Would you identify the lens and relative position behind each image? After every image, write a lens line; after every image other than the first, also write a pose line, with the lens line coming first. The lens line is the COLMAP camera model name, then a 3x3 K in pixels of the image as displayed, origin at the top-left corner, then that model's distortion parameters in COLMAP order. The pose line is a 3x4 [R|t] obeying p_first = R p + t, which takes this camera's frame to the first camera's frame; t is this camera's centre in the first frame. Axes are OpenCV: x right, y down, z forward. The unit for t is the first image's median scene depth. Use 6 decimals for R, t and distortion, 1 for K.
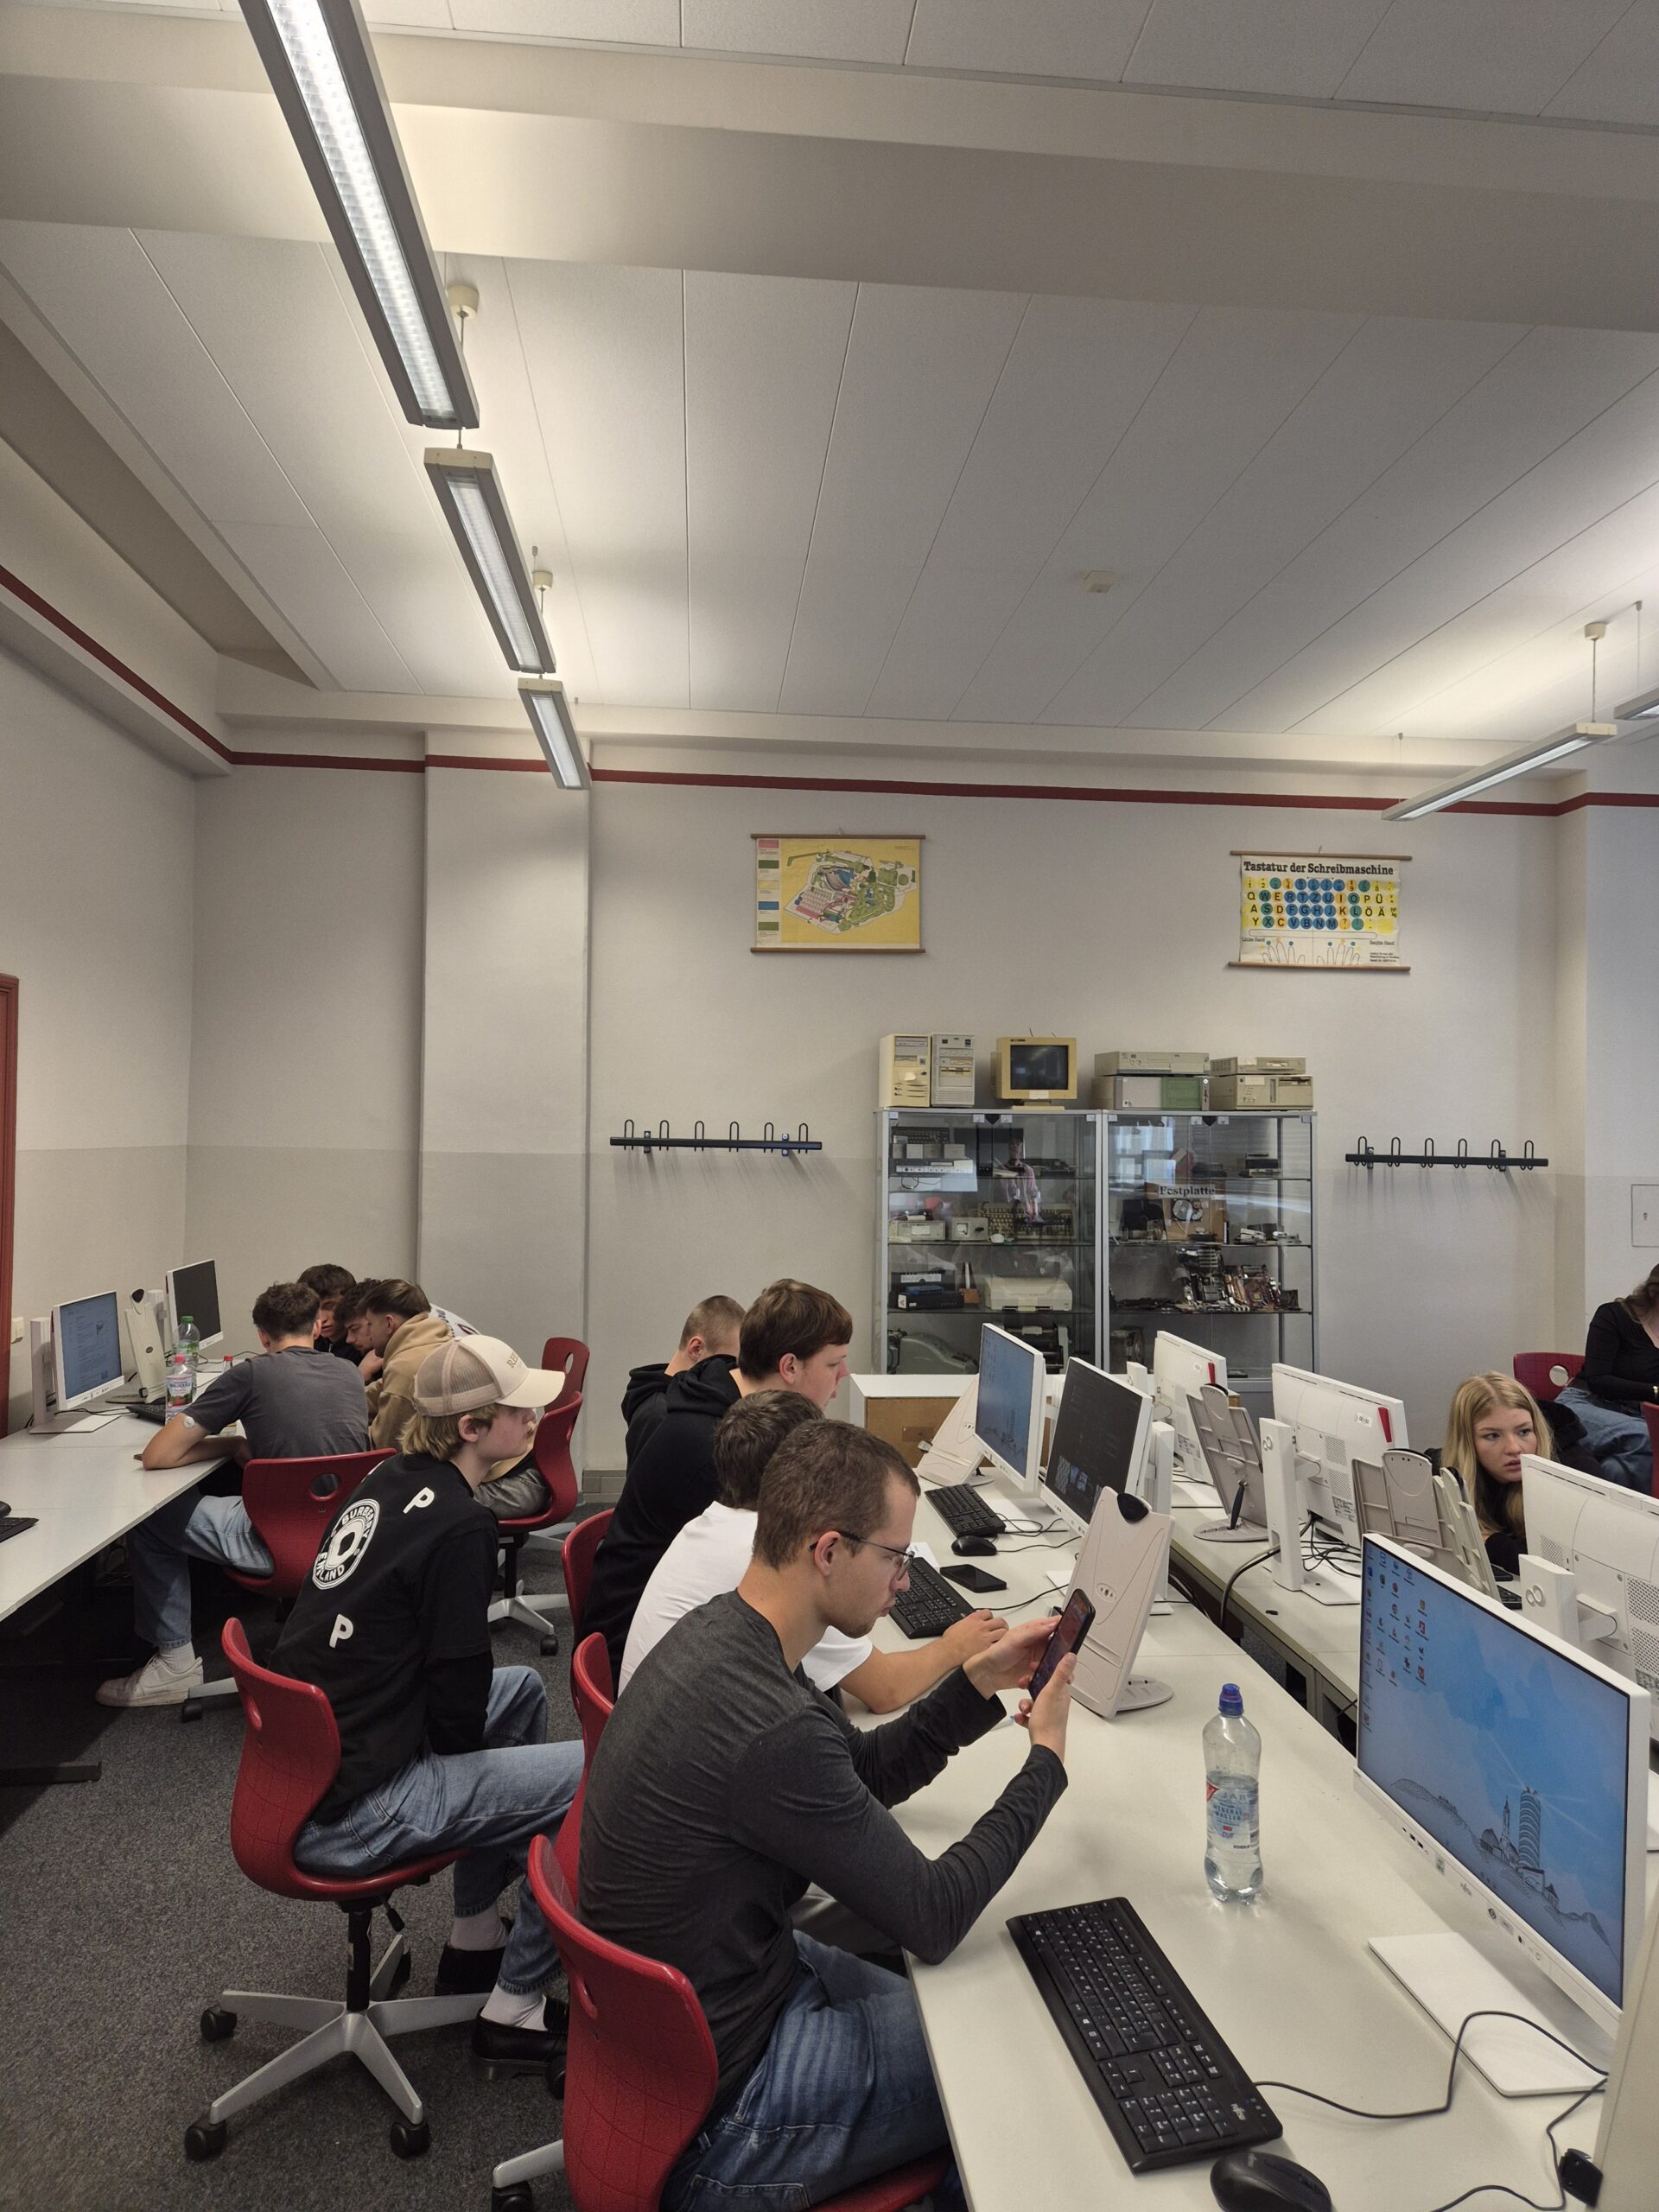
lens RADIAL K [[1476.8, 0, 820.6], [0, 1476.8, 1089.8], [0, 0, 1]] dist [0.077457, -0.060694]
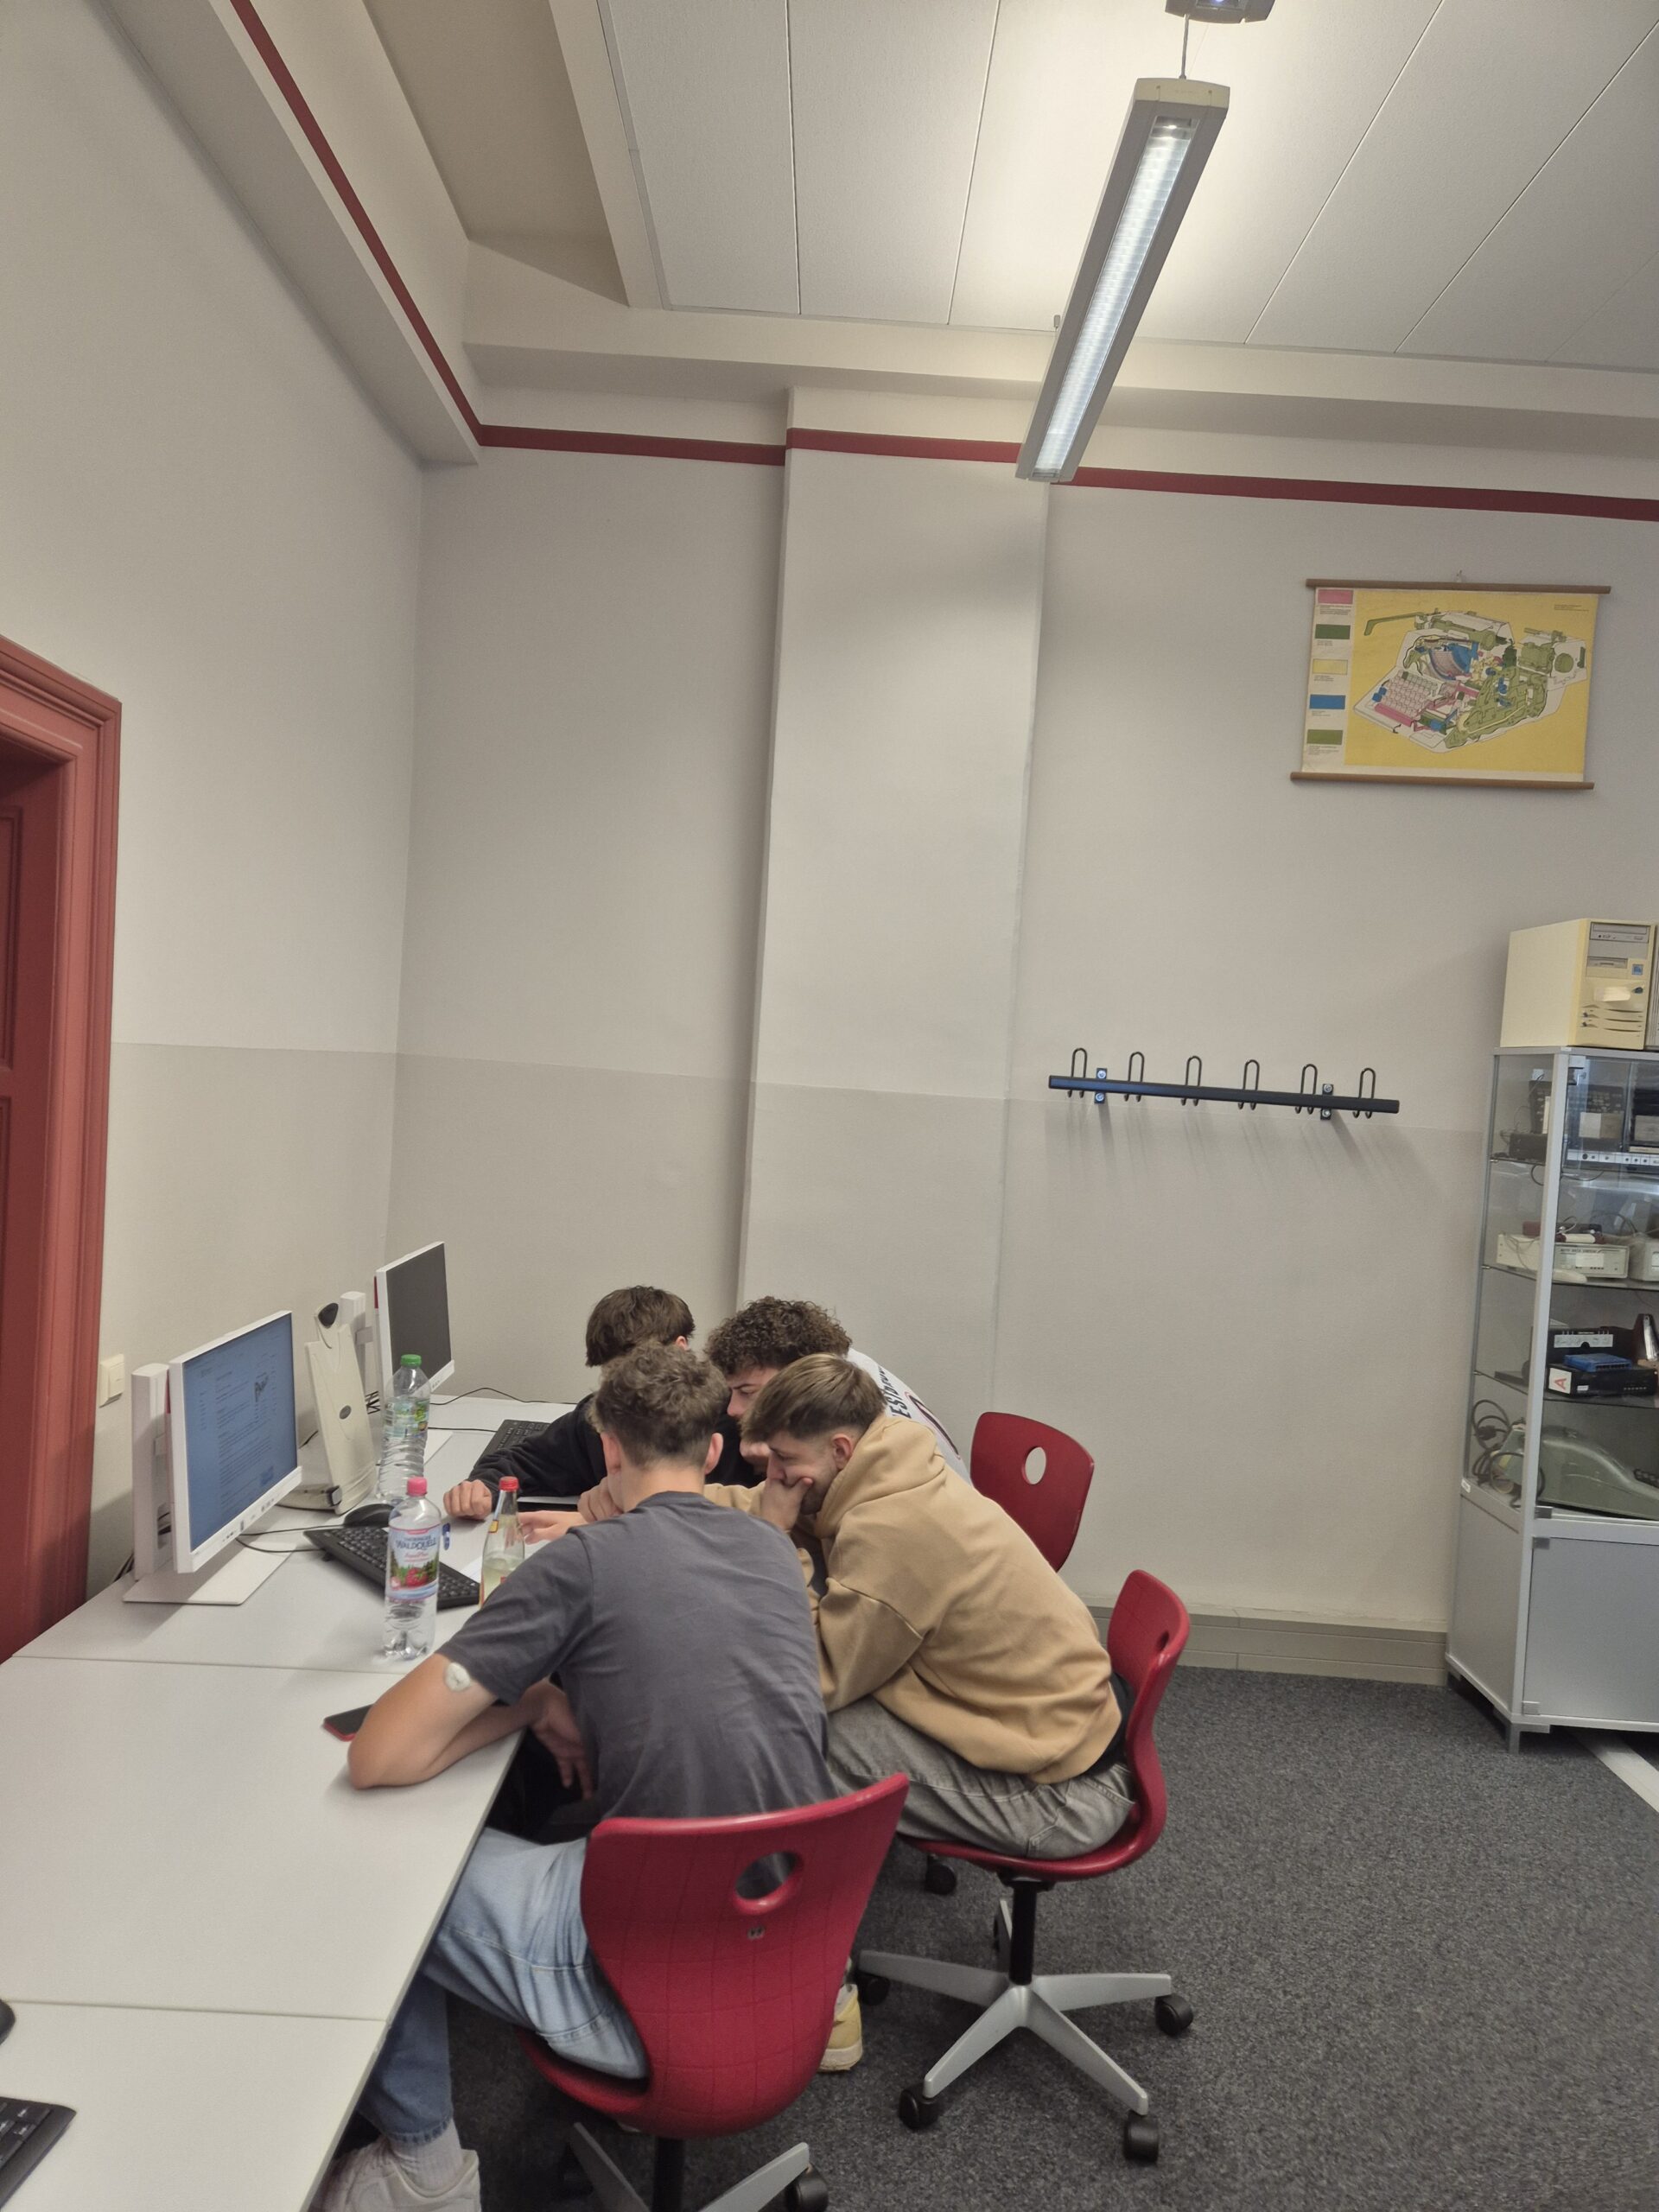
lens RADIAL K [[1476.8, 0, 799.6], [0, 1476.8, 1130.5], [0, 0, 1]] dist [0.077457, -0.060694]
pose [[0.993246, 0.053988, -0.102705, -0.180802], [-0.047671, 0.996875, 0.062997, 0.021084], [0.105785, -0.057675, 0.992715, 0.374666]]
